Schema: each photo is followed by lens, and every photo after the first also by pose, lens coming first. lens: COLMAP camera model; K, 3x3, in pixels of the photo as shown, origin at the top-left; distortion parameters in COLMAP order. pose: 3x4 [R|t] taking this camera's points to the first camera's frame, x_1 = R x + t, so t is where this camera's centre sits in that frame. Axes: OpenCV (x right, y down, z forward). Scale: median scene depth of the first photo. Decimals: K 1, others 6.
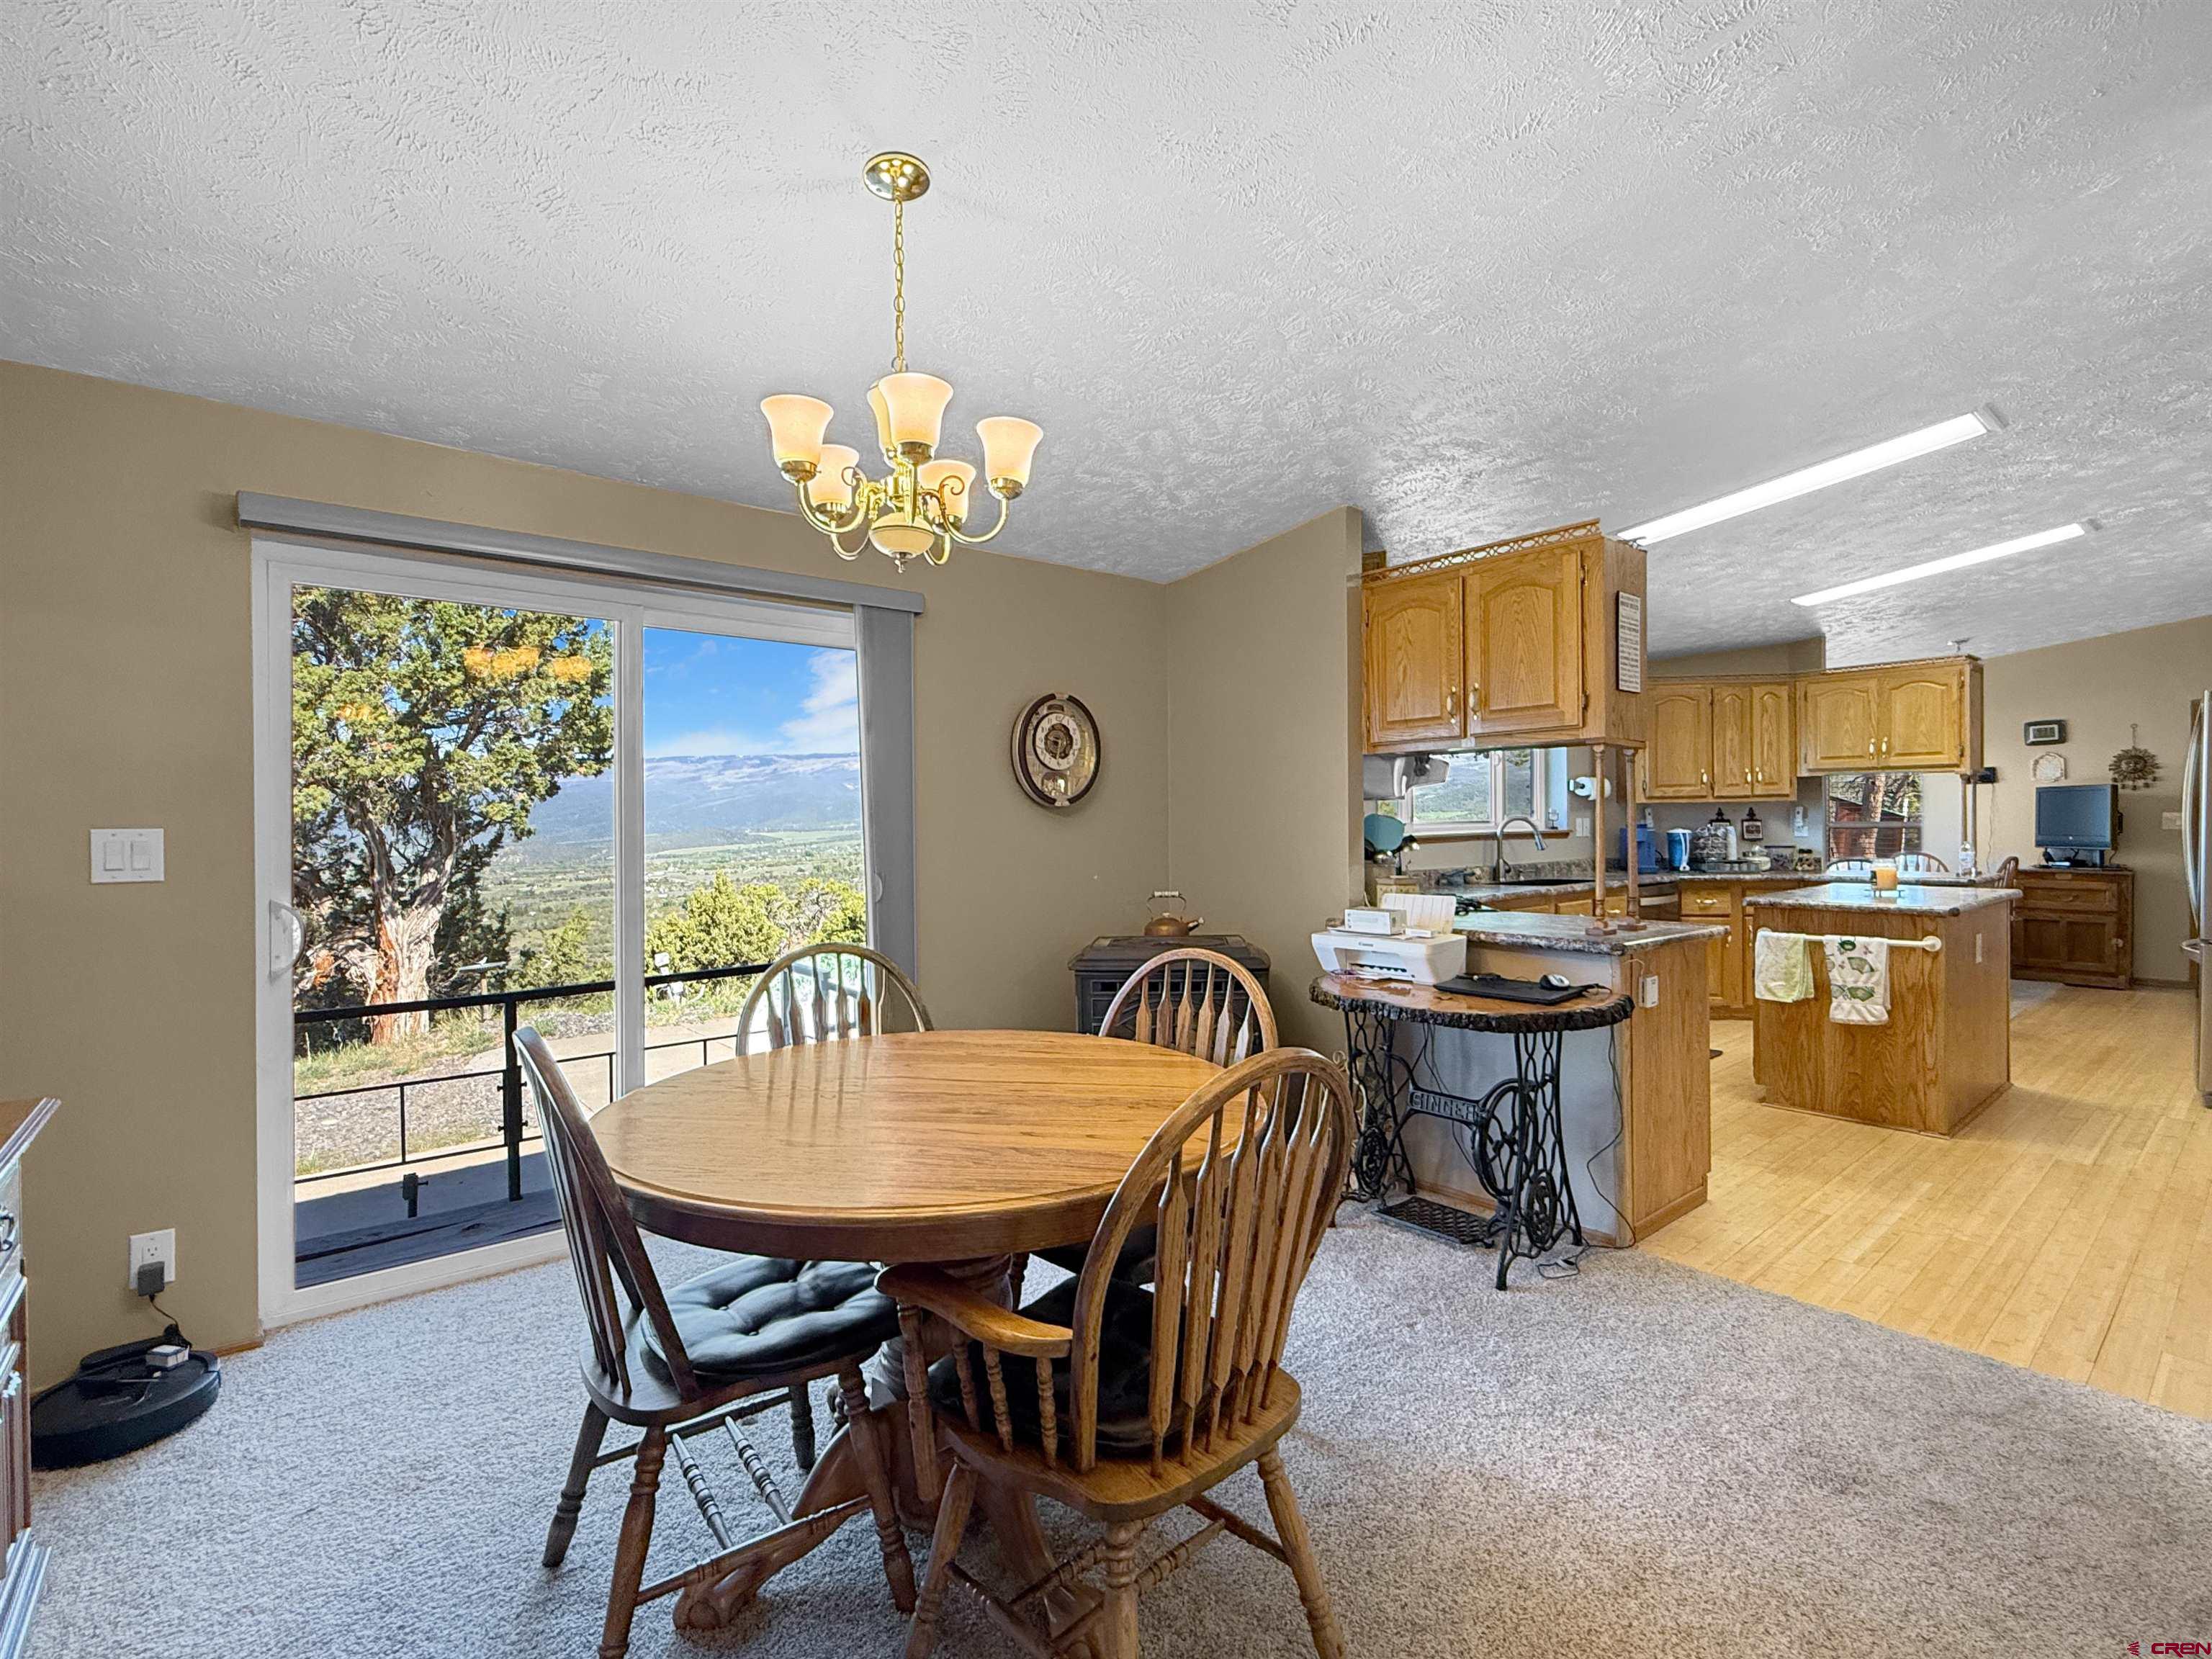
lens RADIAL K [[1049.9, 0, 1081.7], [0, 1049.9, 823.3], [0, 0, 1]] dist [0.004668, -0.001330]
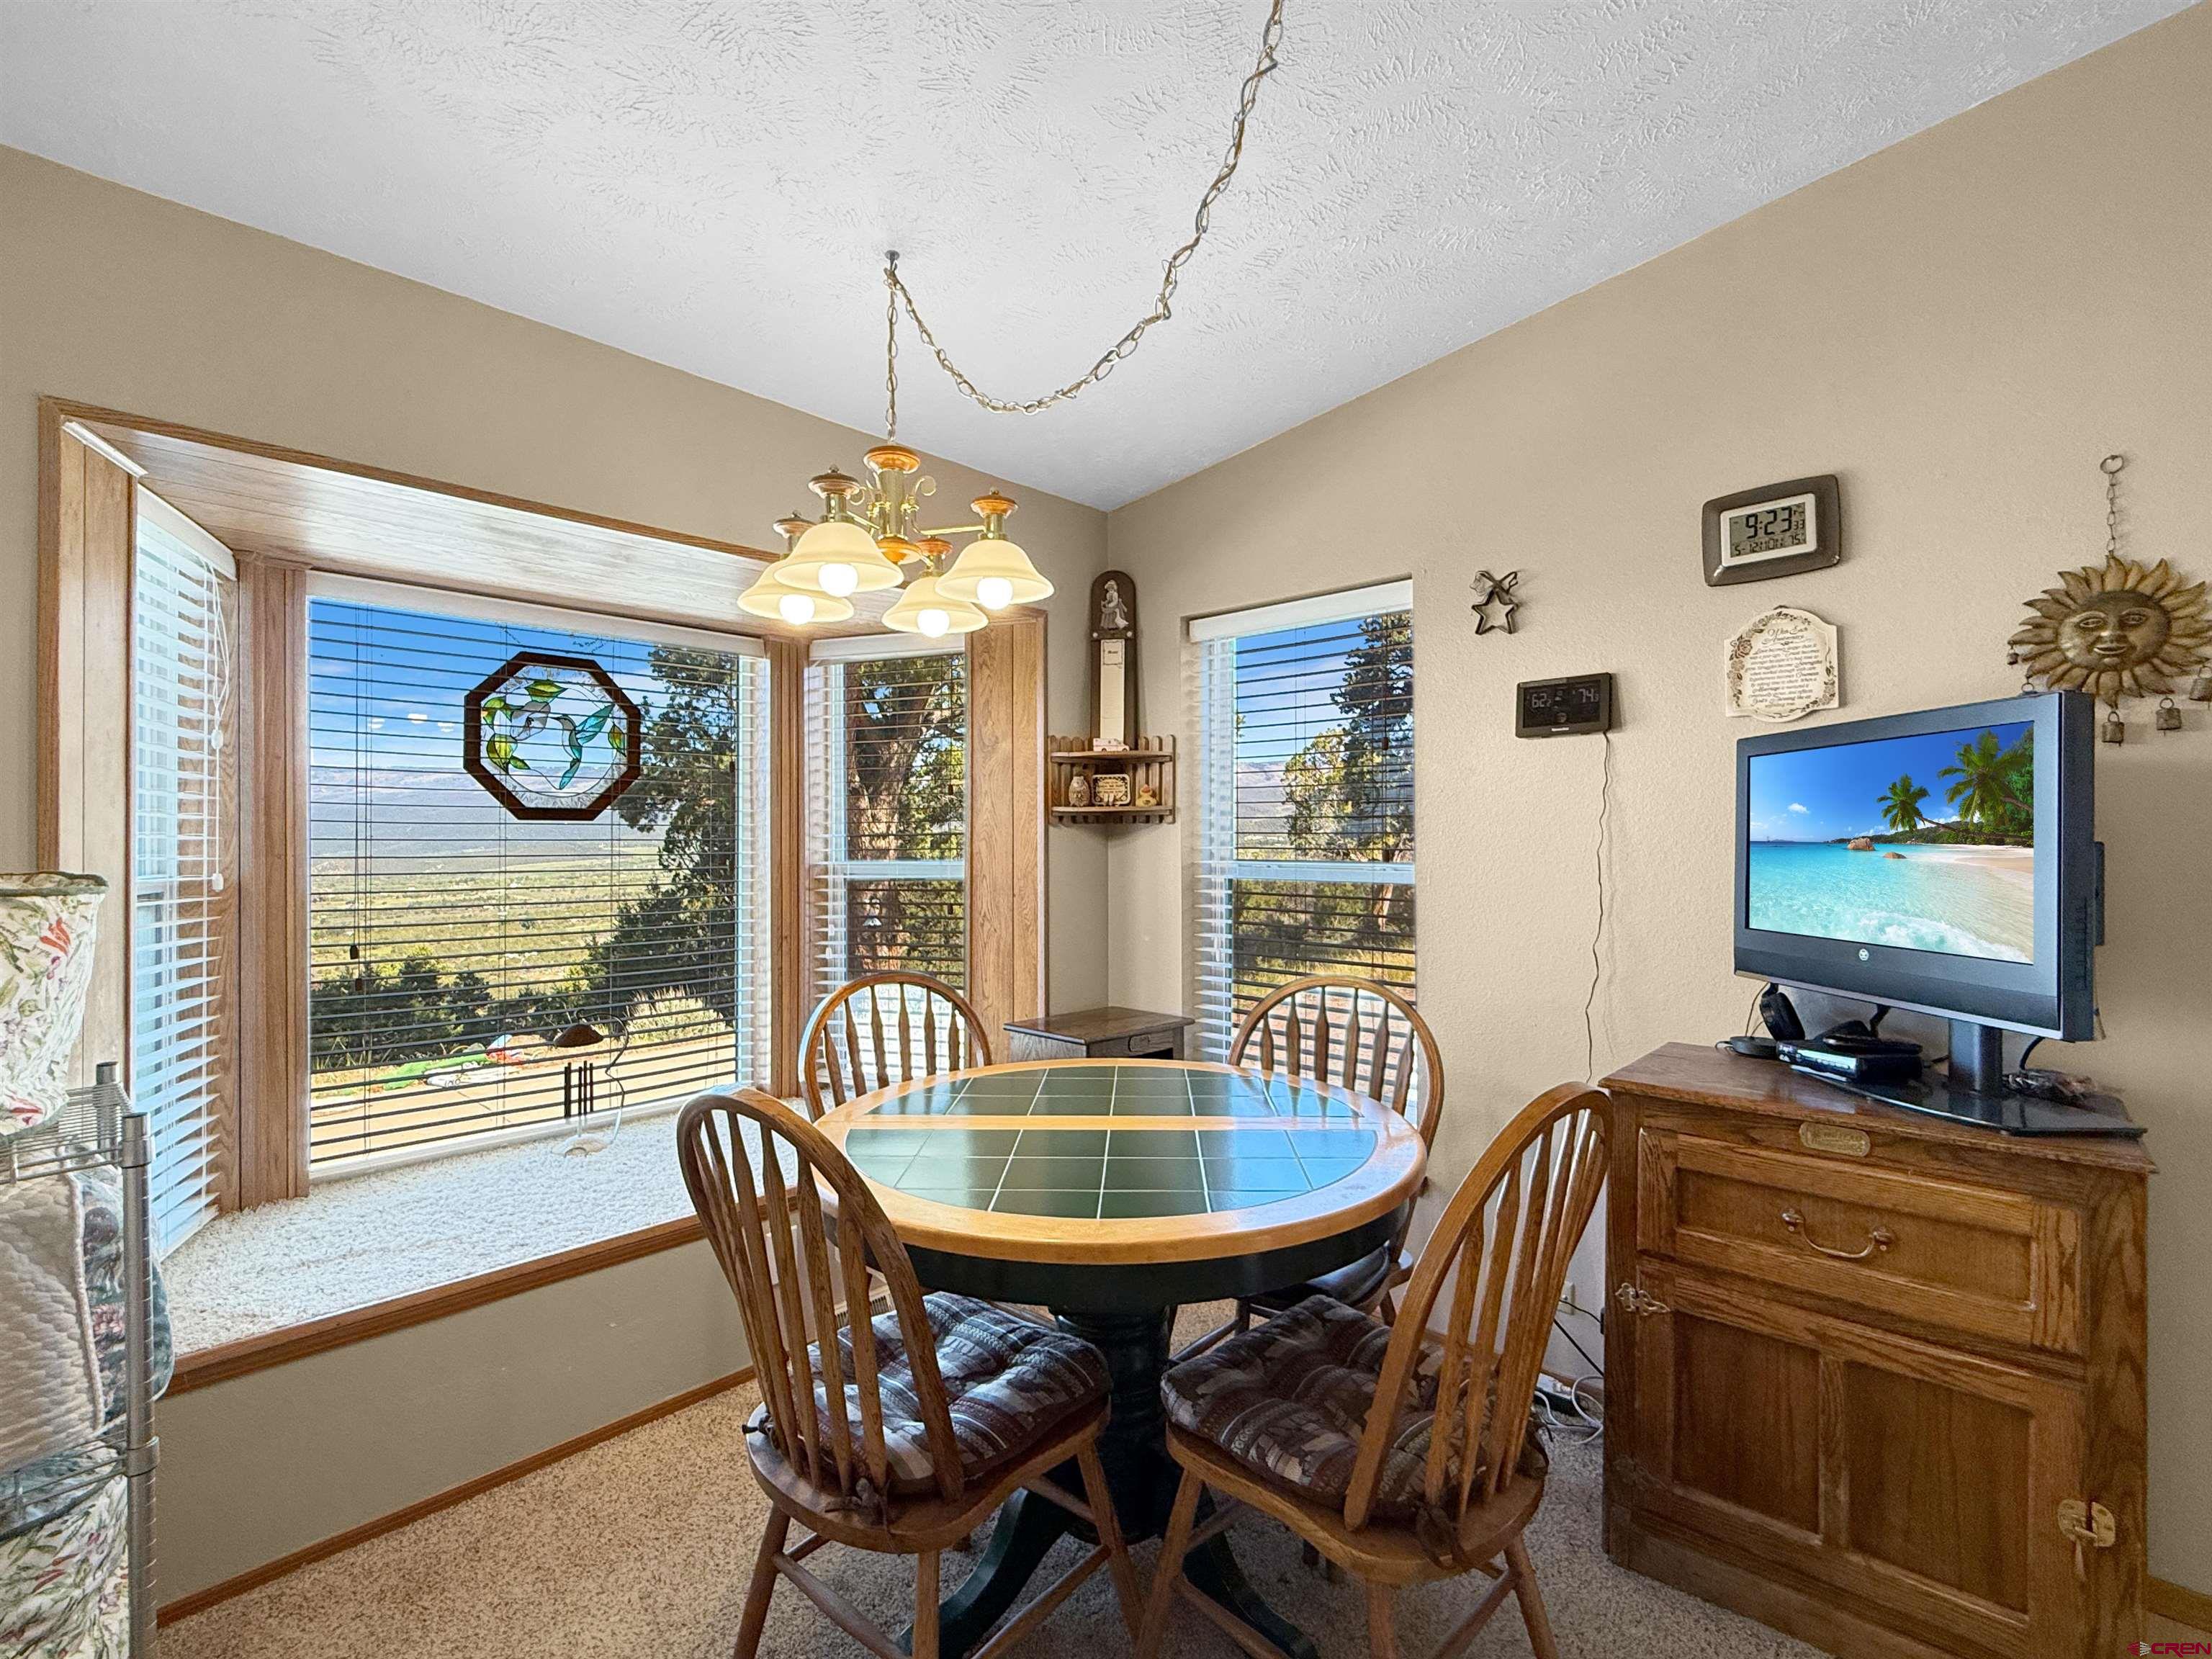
lens RADIAL K [[1049.9, 0, 1064.7], [0, 1049.9, 831.0], [0, 0, 1]] dist [0.004668, -0.001330]
pose [[0.993671, 0.009456, 0.111932, 0.858073], [-0.008351, 0.999912, -0.010344, -0.009403], [-0.112020, 0.009343, 0.993662, 0.917119]]
